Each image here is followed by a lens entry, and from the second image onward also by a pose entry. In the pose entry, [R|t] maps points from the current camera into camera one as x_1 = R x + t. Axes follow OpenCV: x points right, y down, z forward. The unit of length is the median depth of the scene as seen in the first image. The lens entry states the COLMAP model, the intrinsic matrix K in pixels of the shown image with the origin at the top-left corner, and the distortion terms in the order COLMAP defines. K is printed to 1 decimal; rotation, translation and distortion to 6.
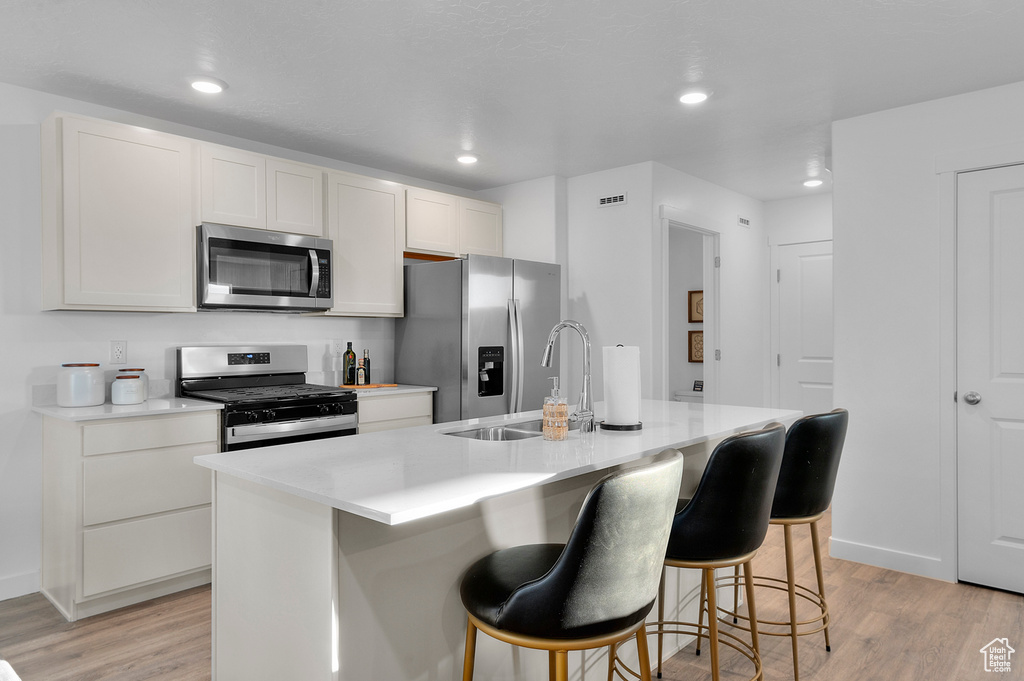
lens RADIAL K [[643.5, 0, 504.3], [0, 643.5, 337.4], [0, 0, 1]] dist [0.002061, -0.000114]
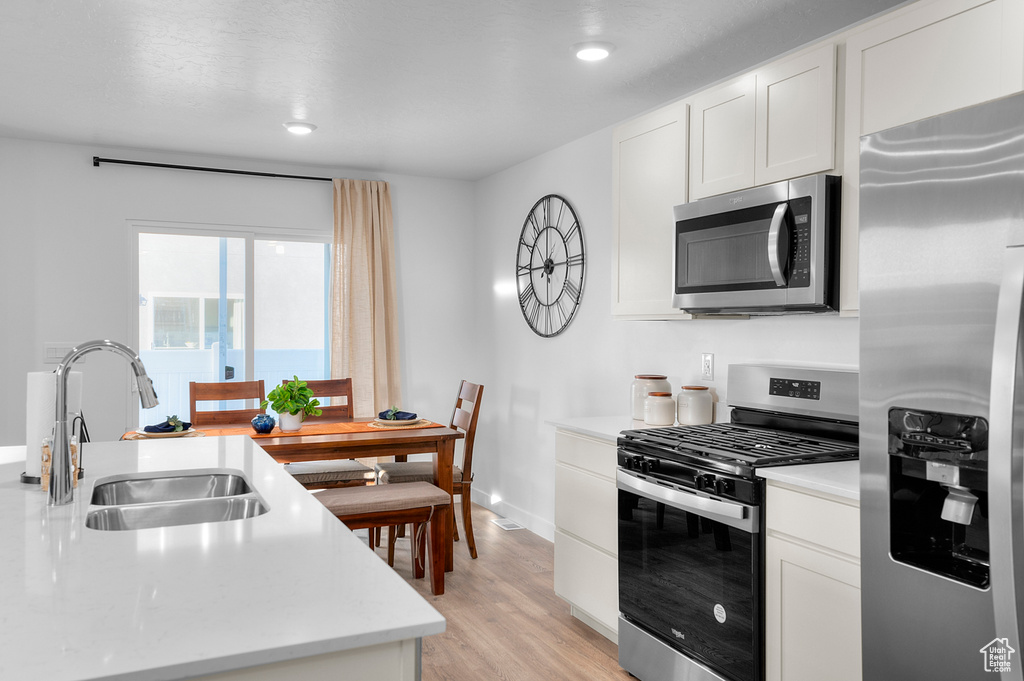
lens RADIAL K [[796.0, 0, 512.5], [0, 796.0, 332.7], [0, 0, 1]] dist [0.023220, -0.000878]
pose [[-0.367321, 0.006266, -0.930073, 0.558026], [-0.005906, 0.999941, 0.009070, -0.035156], [0.930075, 0.008824, -0.367263, 1.311054]]
